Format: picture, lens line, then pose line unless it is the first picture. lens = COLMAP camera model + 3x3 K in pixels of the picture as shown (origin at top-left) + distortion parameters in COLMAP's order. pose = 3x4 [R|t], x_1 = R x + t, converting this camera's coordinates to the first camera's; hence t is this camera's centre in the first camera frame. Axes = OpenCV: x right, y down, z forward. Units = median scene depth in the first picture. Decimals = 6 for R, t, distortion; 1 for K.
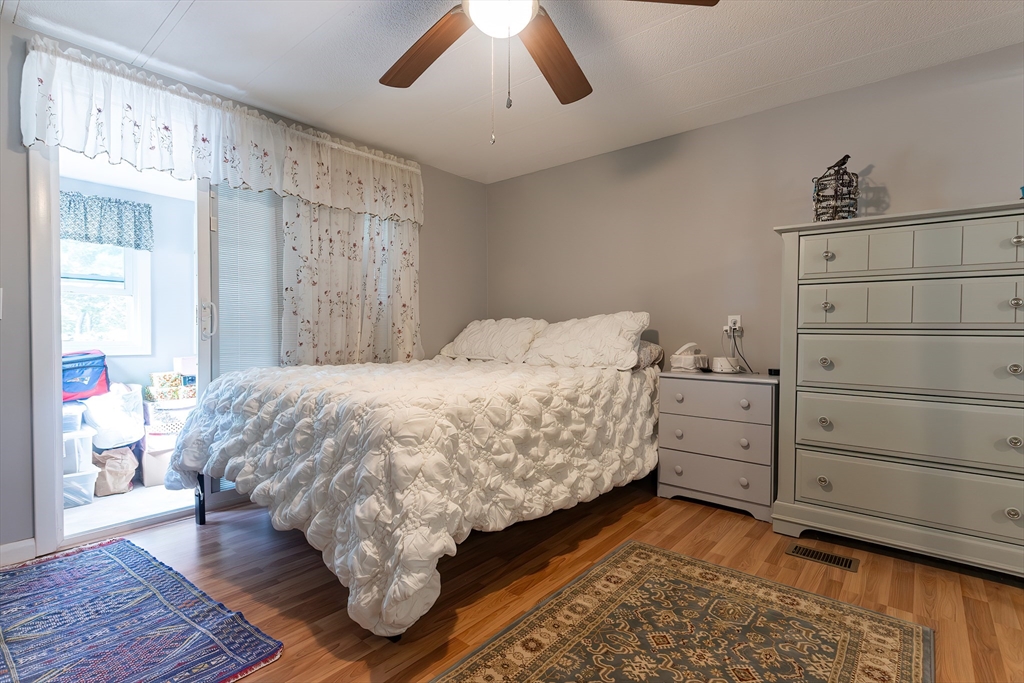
lens RADIAL K [[491.4, 0, 516.7], [0, 491.4, 354.5], [0, 0, 1]] dist [0.001304, -0.000495]
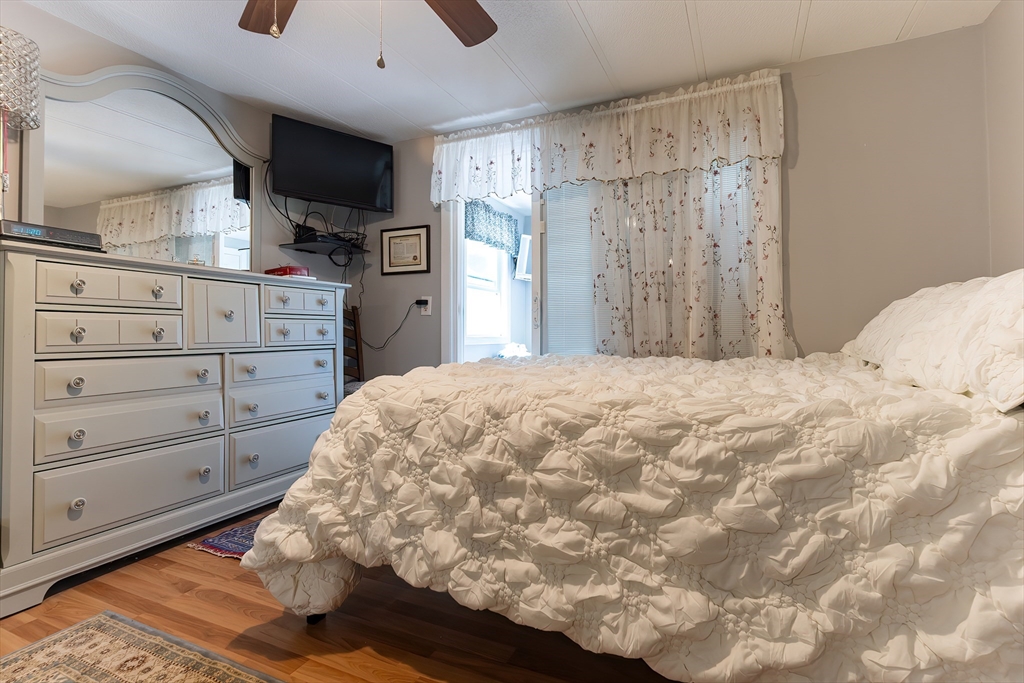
lens RADIAL K [[495.3, 0, 511.3], [0, 495.3, 328.8], [0, 0, 1]] dist [-0.001029, -0.000165]
pose [[0.258617, -0.006978, -0.965955, 0.555196], [-0.034750, 0.999259, -0.016523, -0.007435], [0.965355, 0.037840, 0.258183, 0.740018]]
